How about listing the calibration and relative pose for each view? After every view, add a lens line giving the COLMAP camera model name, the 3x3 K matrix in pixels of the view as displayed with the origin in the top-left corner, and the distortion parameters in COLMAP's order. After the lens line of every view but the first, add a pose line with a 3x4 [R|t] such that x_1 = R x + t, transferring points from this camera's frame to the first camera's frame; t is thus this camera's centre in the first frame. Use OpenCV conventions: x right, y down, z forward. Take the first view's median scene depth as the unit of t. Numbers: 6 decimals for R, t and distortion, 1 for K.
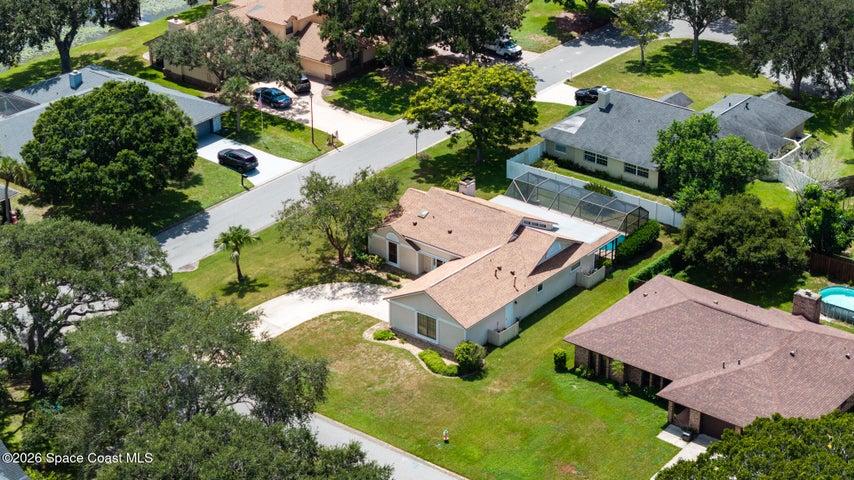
lens RADIAL K [[1714.6, 0, 427.0], [0, 1714.6, 240.0], [0, 0, 1]] dist [-0.238129, 1.895341]
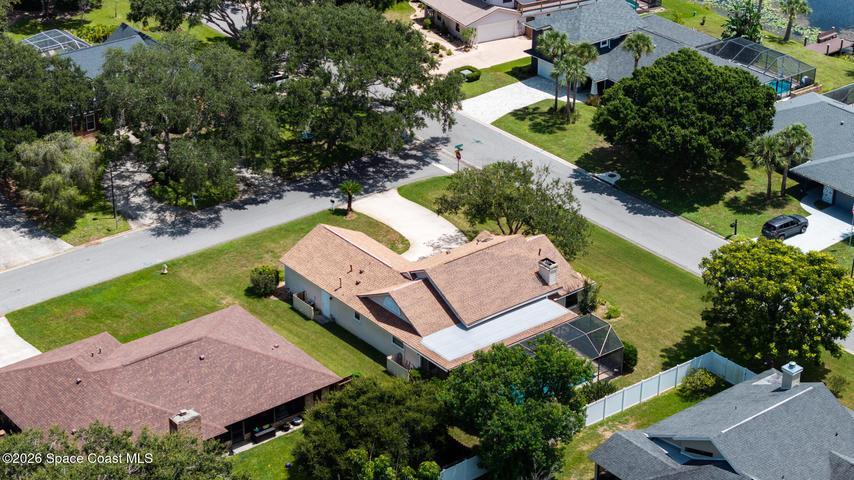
lens RADIAL K [[1714.6, 0, 427.0], [0, 1714.6, 240.0], [0, 0, 1]] dist [-0.238129, 1.895341]
pose [[-0.214398, 0.445924, -0.869014, 0.837856], [-0.434571, 0.753244, 0.493733, -0.474208], [0.874746, 0.483504, 0.032292, 0.956330]]
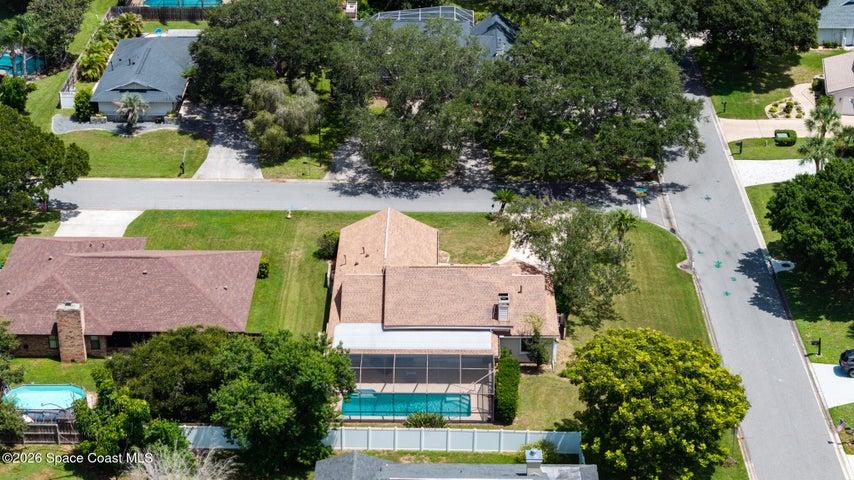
lens RADIAL K [[1714.6, 0, 427.0], [0, 1714.6, 240.0], [0, 0, 1]] dist [-0.238129, 1.895341]
pose [[-0.783069, 0.278774, -0.555956, 0.554853], [-0.269623, 0.653378, 0.707390, -0.690143], [0.560451, 0.703834, -0.436476, 1.402684]]
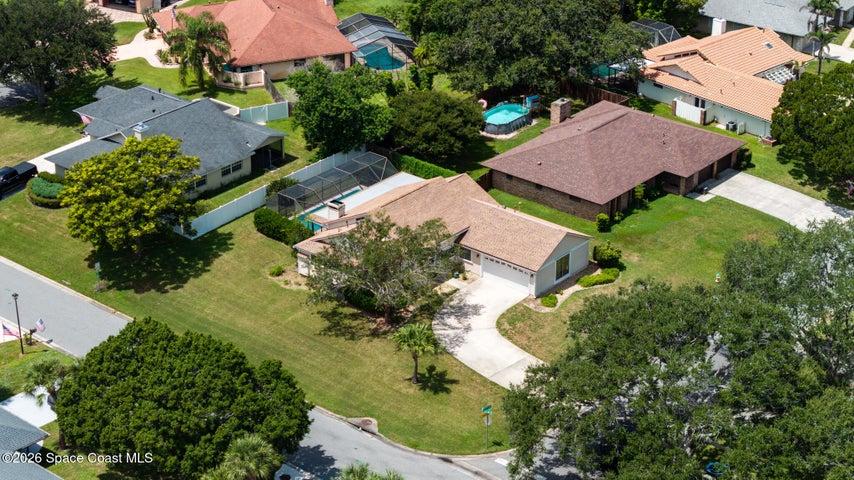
lens RADIAL K [[1714.6, 0, 427.0], [0, 1714.6, 240.0], [0, 0, 1]] dist [-0.238129, 1.895341]
pose [[0.019628, -0.430916, 0.902179, -0.899954], [0.436342, 0.815575, 0.380057, -0.381321], [-0.899567, 0.386199, 0.204035, 0.802150]]
